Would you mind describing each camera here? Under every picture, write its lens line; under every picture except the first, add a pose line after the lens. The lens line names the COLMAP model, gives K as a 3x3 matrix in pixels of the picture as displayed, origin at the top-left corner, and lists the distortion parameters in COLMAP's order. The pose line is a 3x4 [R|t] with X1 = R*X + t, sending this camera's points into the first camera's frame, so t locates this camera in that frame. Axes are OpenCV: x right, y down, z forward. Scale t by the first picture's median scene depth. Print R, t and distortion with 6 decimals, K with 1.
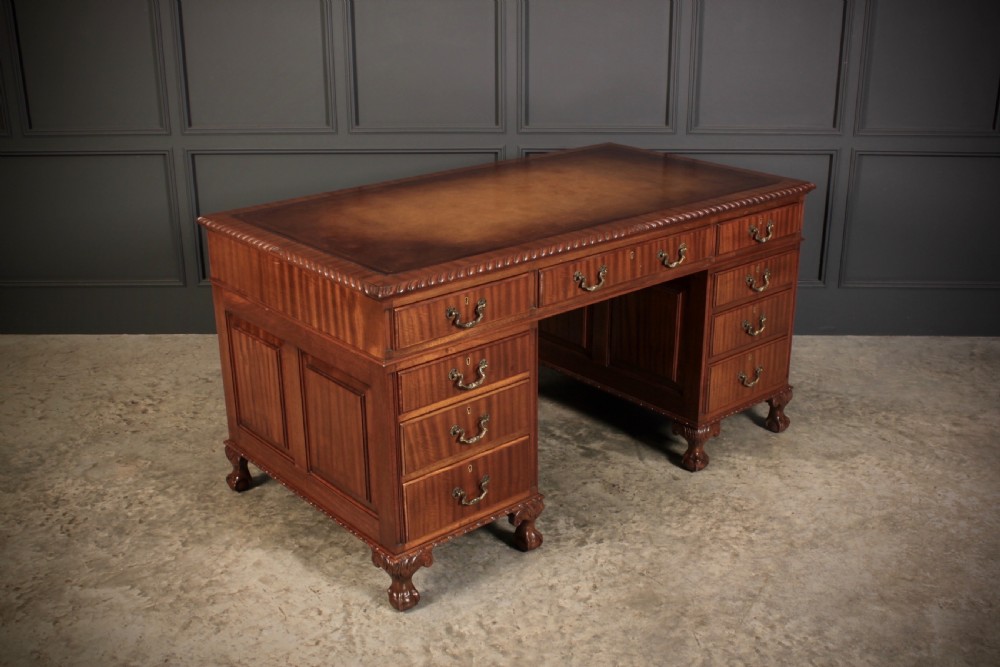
lens RADIAL K [[1098.4, 0, 500.2], [0, 1098.4, 337.0], [0, 0, 1]] dist [-0.071110, 0.020510]
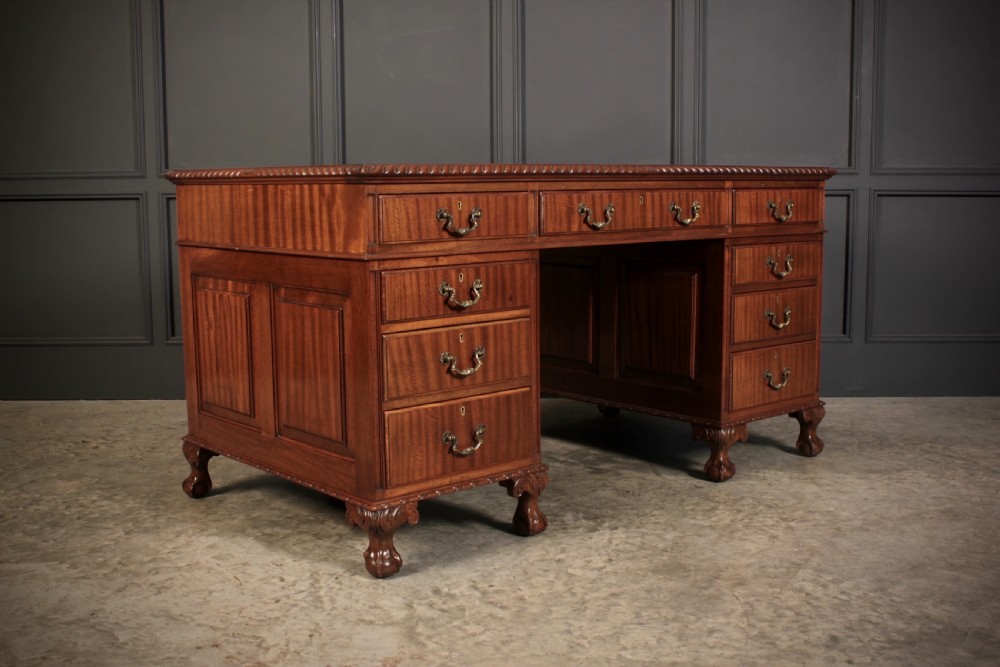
lens RADIAL K [[1153.6, 0, 499.6], [0, 1153.6, 333.6], [0, 0, 1]] dist [-0.068660, 0.041474]
pose [[0.999988, -0.002462, 0.004219, -0.001877], [0.003339, 0.974952, -0.222391, 0.242345], [-0.003566, 0.222402, 0.974948, 0.091849]]
